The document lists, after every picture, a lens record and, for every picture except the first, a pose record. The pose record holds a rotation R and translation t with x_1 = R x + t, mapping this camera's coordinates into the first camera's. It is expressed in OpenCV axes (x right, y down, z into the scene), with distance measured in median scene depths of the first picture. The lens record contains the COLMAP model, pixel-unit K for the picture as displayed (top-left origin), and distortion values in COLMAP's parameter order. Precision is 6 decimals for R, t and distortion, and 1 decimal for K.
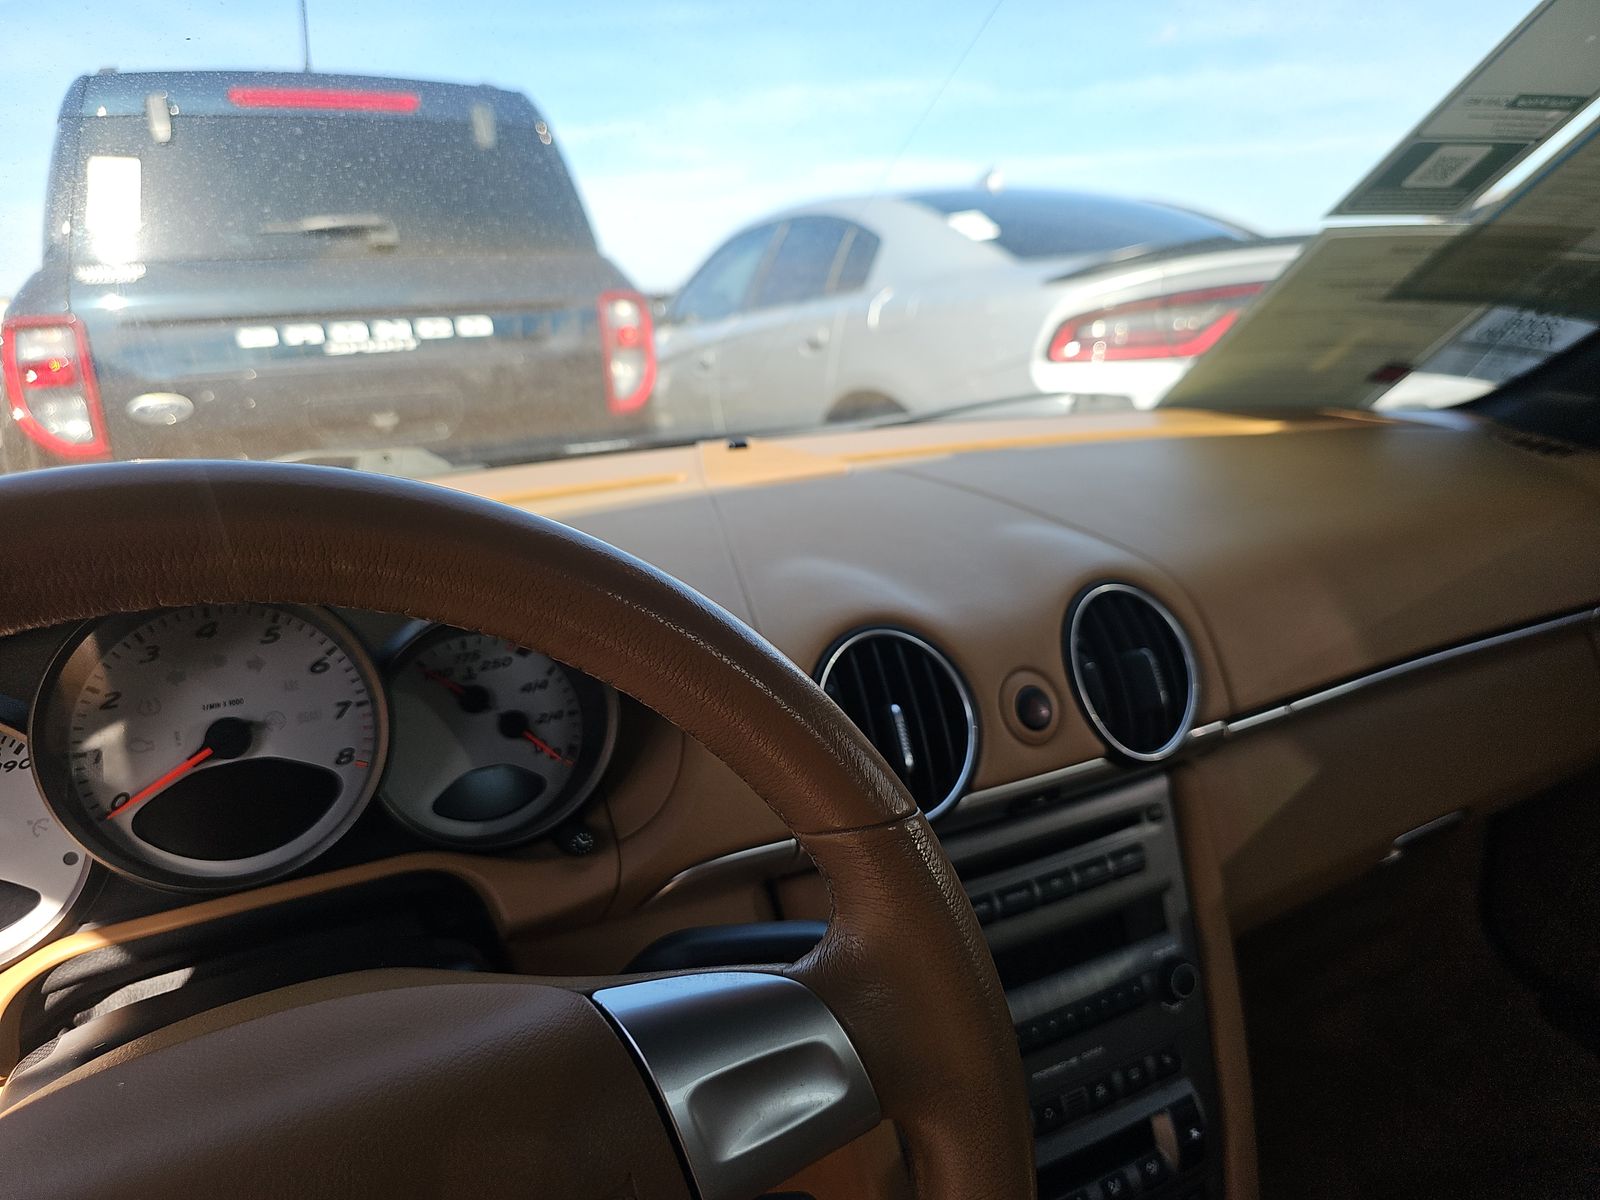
lens RADIAL K [[1074.0, 0, 804.7], [0, 1074.0, 609.8], [0, 0, 1]] dist [0.012687, -0.025667]
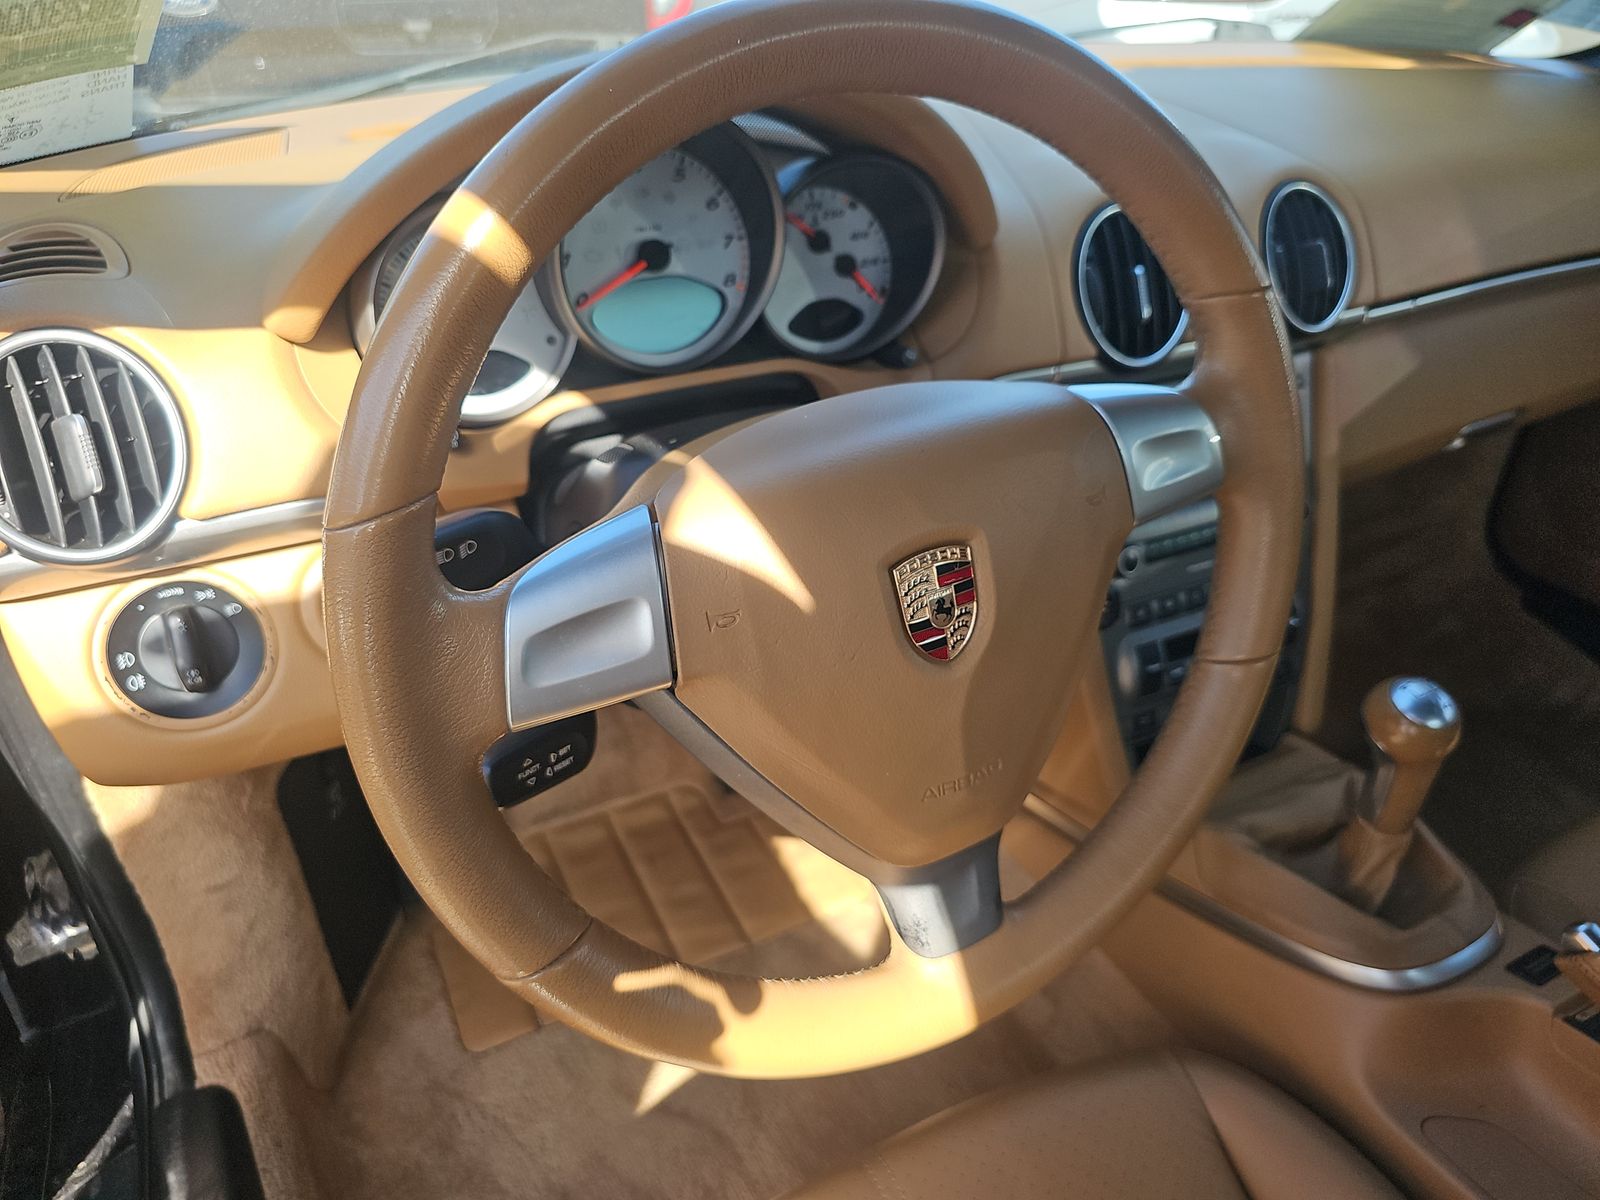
lens RADIAL K [[1074.0, 0, 814.5], [0, 1074.0, 601.3], [0, 0, 1]] dist [0.012687, -0.025667]
pose [[0.998655, 0.036675, 0.036648, -0.295304], [-0.045643, 0.957177, 0.285882, 0.108668], [-0.024594, -0.287170, 0.957564, -0.279853]]
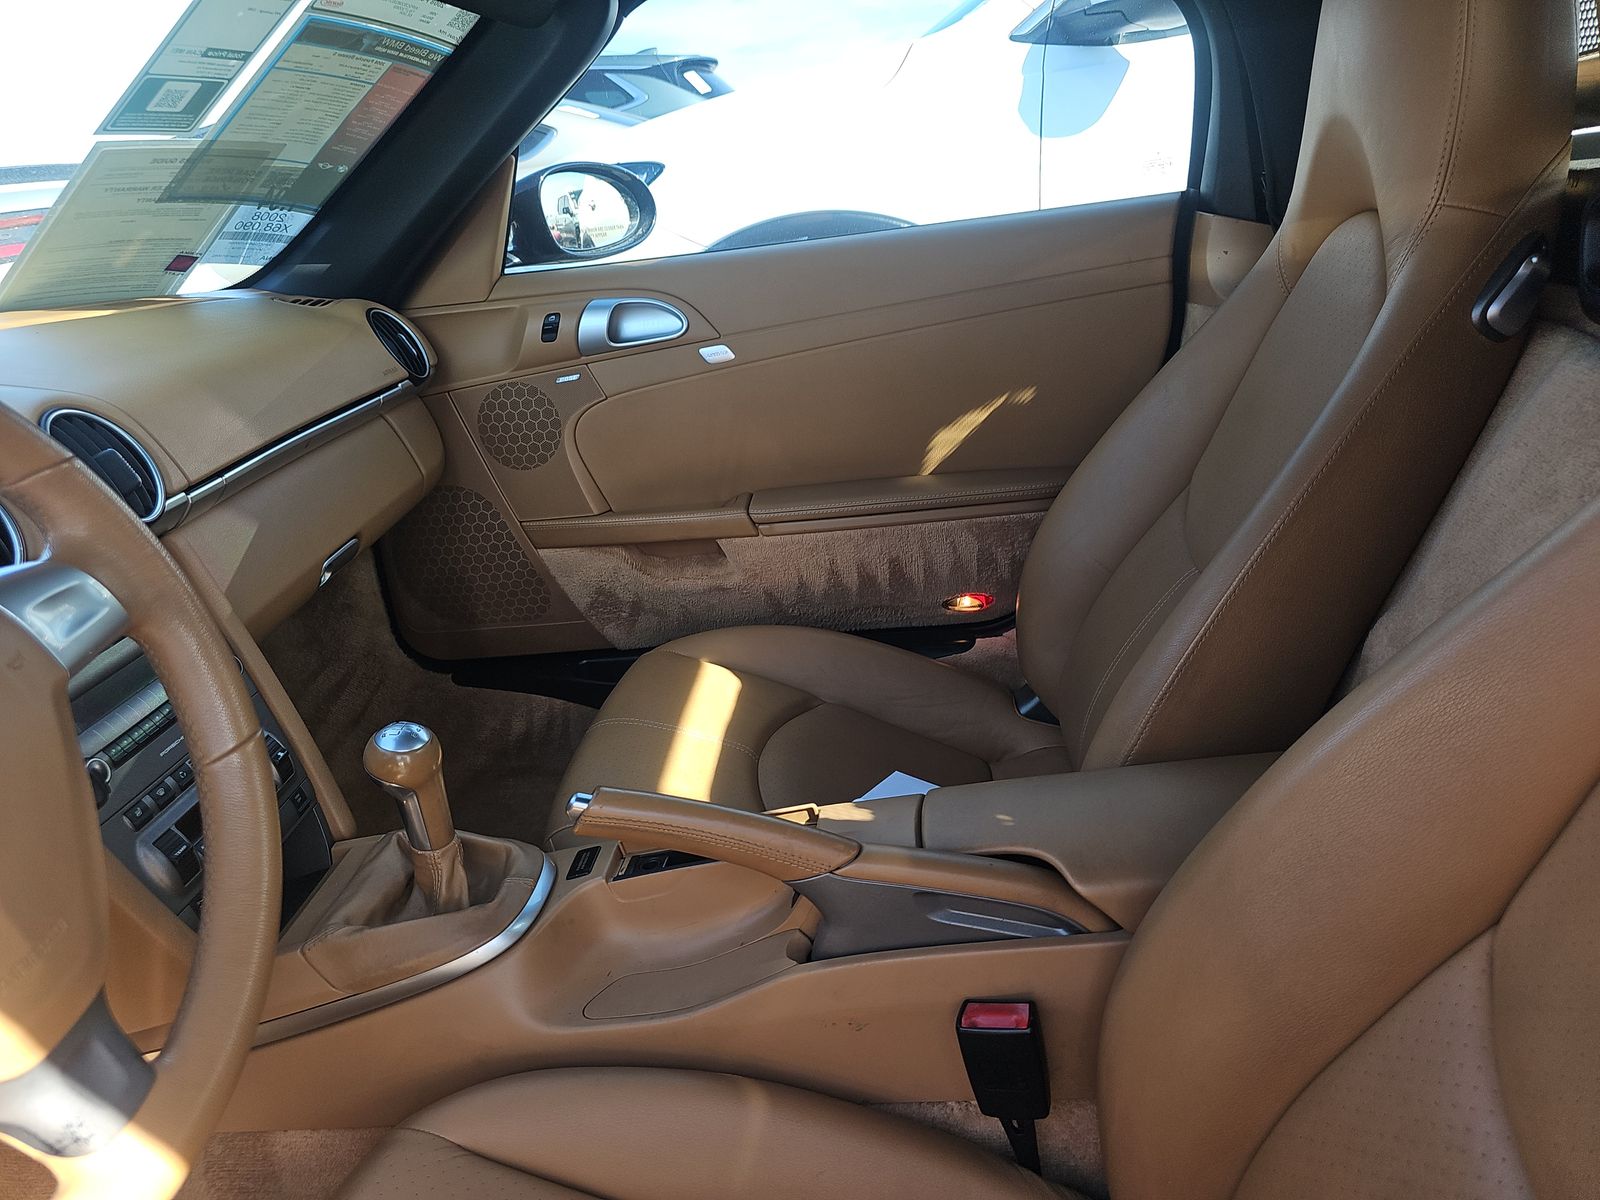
lens RADIAL K [[1074.0, 0, 809.4], [0, 1074.0, 597.8], [0, 0, 1]] dist [0.012687, -0.025667]
pose [[0.506672, -0.323981, 0.798949, -0.393728], [0.291808, 0.936454, 0.194683, 0.212268], [-0.811253, 0.134500, 0.569016, -0.479719]]
